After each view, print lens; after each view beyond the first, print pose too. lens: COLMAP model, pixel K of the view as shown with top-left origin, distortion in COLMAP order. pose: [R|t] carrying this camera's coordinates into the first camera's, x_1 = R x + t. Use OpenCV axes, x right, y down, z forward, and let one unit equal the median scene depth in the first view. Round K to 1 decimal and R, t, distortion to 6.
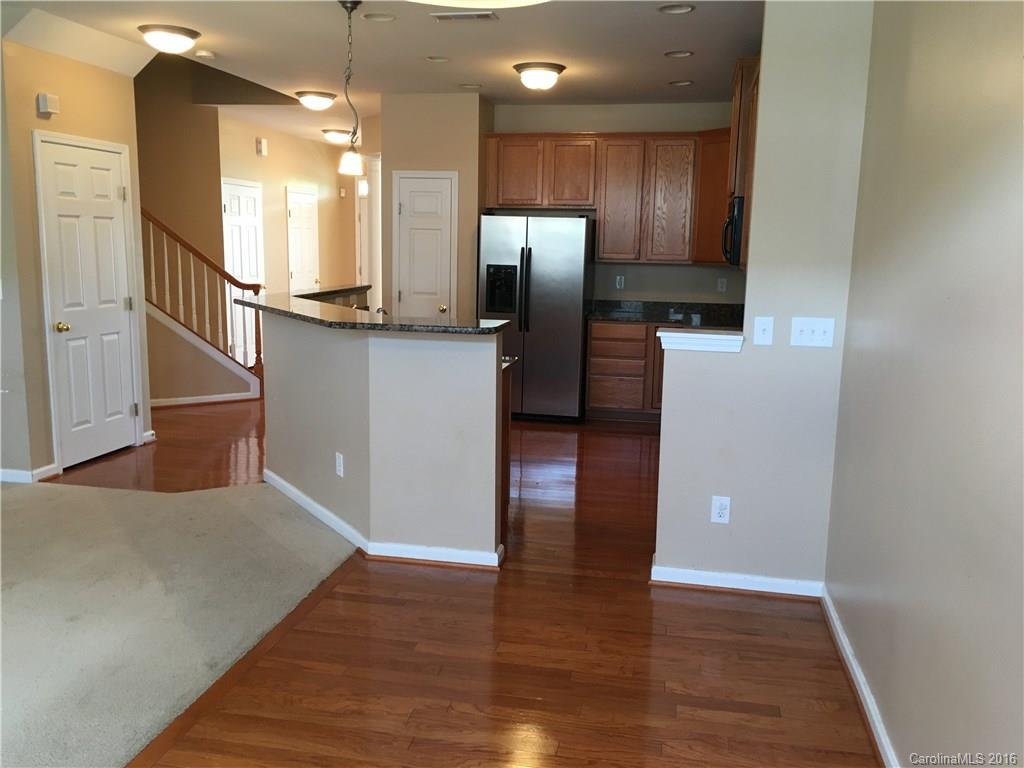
lens RADIAL K [[866.3, 0, 512.0], [0, 866.3, 384.0], [0, 0, 1]] dist [0.046473, -0.005094]
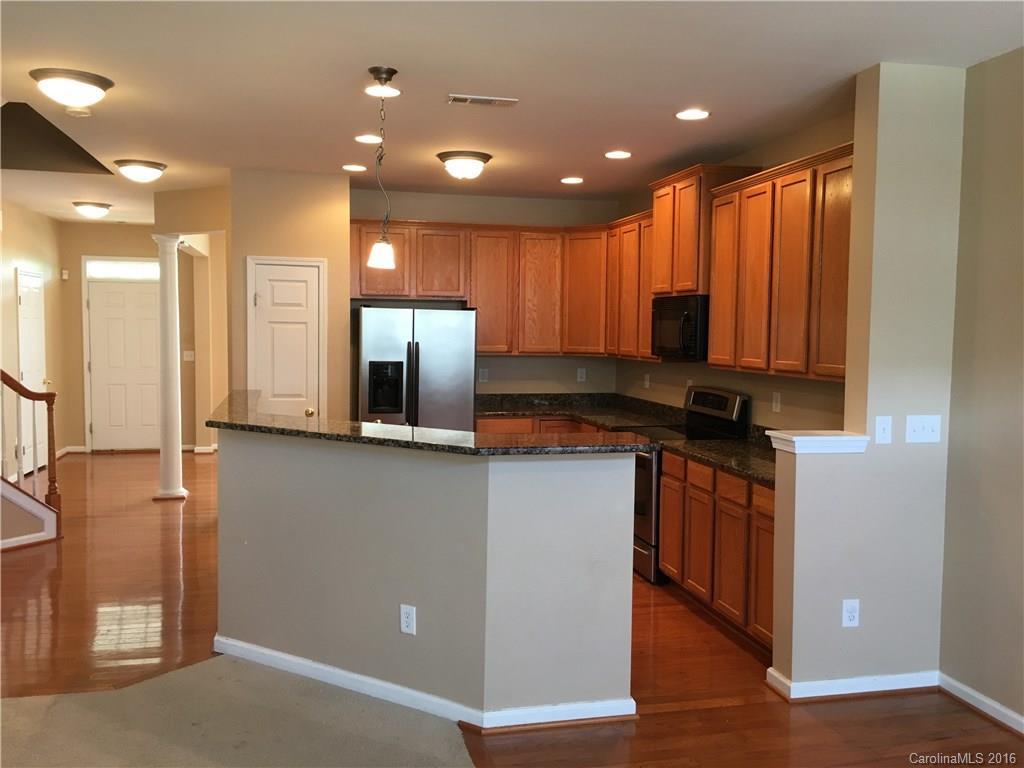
lens RADIAL K [[870.5, 0, 512.0], [0, 870.5, 384.0], [0, 0, 1]] dist [0.039857, -0.011467]
pose [[0.909165, -0.036125, 0.414866, -0.269872], [0.073976, 0.994396, -0.075529, -0.035092], [-0.409812, 0.099358, 0.906742, 0.121666]]
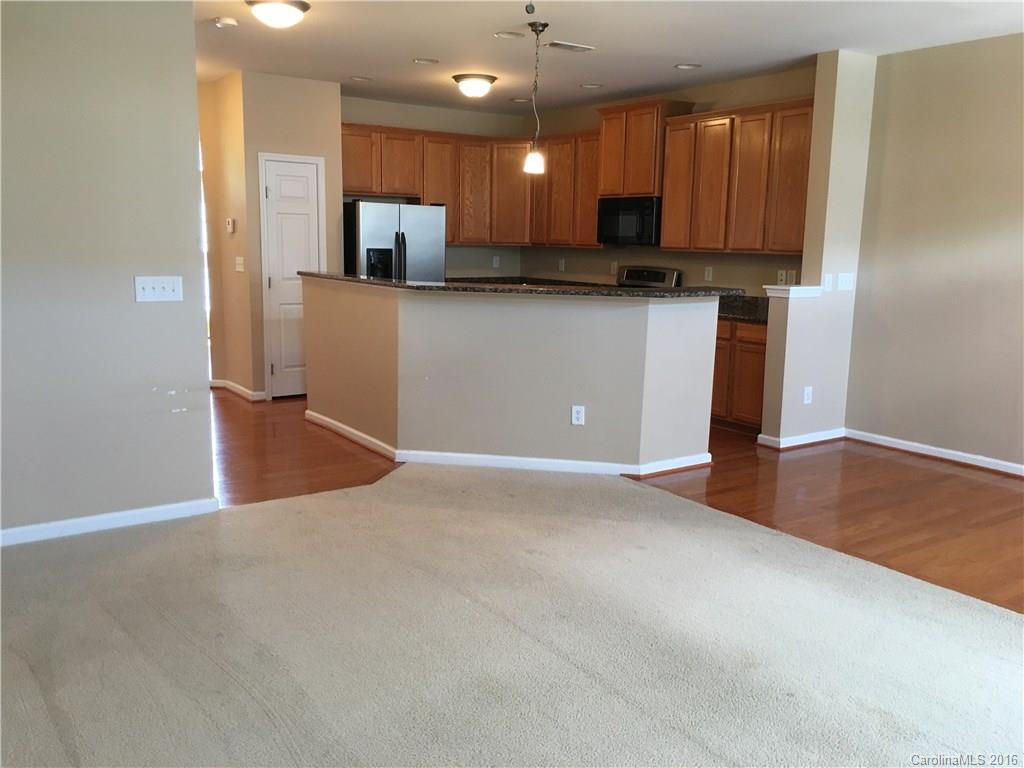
lens RADIAL K [[866.3, 0, 512.0], [0, 866.3, 384.0], [0, 0, 1]] dist [0.046473, -0.005094]
pose [[0.691996, -0.129504, 0.710190, -0.680805], [0.113531, 0.991058, 0.070099, -0.027721], [-0.712918, 0.032120, 0.700511, 0.135344]]
